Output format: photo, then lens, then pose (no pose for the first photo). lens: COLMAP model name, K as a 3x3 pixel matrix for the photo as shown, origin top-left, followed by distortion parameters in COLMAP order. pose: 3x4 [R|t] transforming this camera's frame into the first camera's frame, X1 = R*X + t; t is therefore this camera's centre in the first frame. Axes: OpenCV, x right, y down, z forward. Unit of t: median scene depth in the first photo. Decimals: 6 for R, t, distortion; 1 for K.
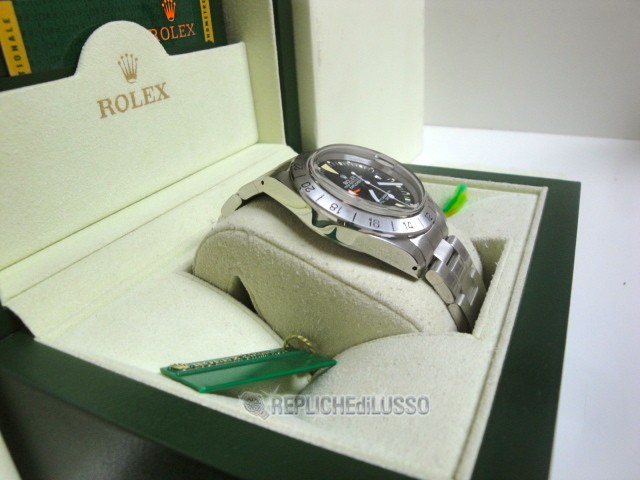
lens RADIAL K [[525.0, 0, 320.0], [0, 525.0, 240.0], [0, 0, 1]] dist [-0.171661, 0.111057]
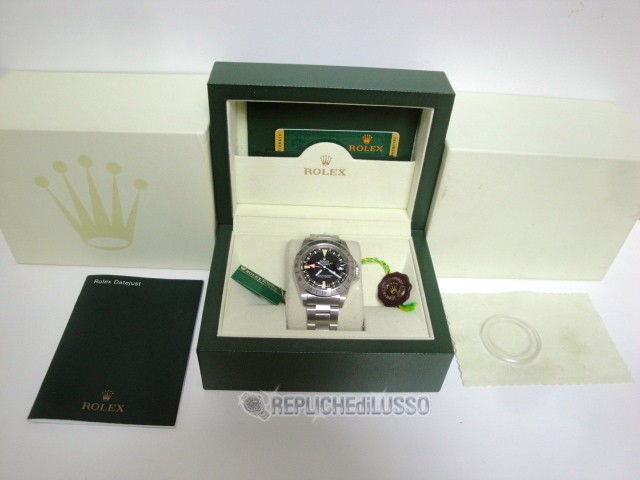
lens RADIAL K [[525.0, 0, 320.0], [0, 525.0, 240.0], [0, 0, 1]] dist [-0.171661, 0.111057]
pose [[0.459136, 0.657118, -0.597821, 1.406491], [-0.457787, 0.751725, 0.474701, -1.305351], [0.761332, 0.055722, 0.645964, -0.603483]]
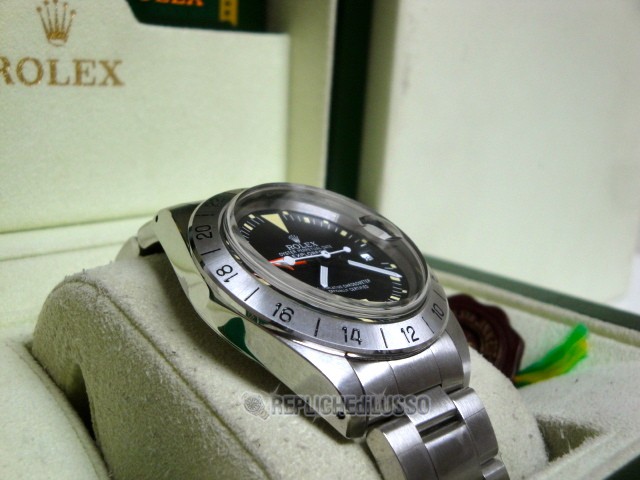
lens RADIAL K [[841.2, 0, 320.0], [0, 841.2, 240.0], [0, 0, 1]] dist [-0.017699, 0.273721]
pose [[0.945481, 0.193717, -0.261800, 0.300660], [-0.243669, 0.954120, -0.174011, 0.032694], [0.216080, 0.228316, 0.949306, 0.126493]]
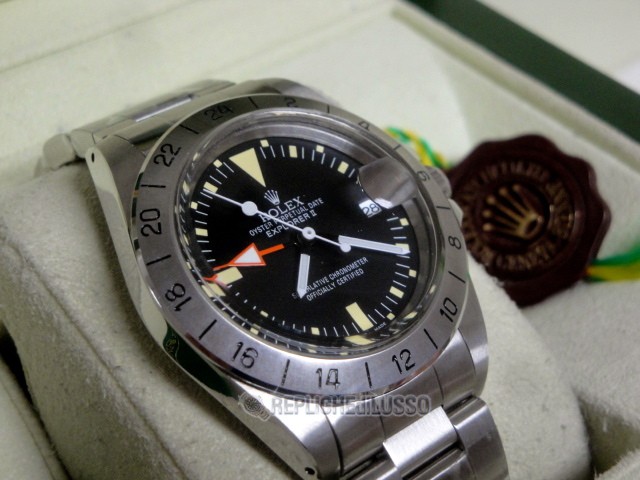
lens RADIAL K [[1418.7, 0, 320.0], [0, 1418.7, 240.0], [0, 0, 1]] dist [0.233024, 0.539542]
pose [[0.919022, 0.337028, -0.204479, 0.324012], [-0.273271, 0.918522, 0.285728, -0.421283], [0.284116, -0.206712, 0.936242, -0.107179]]
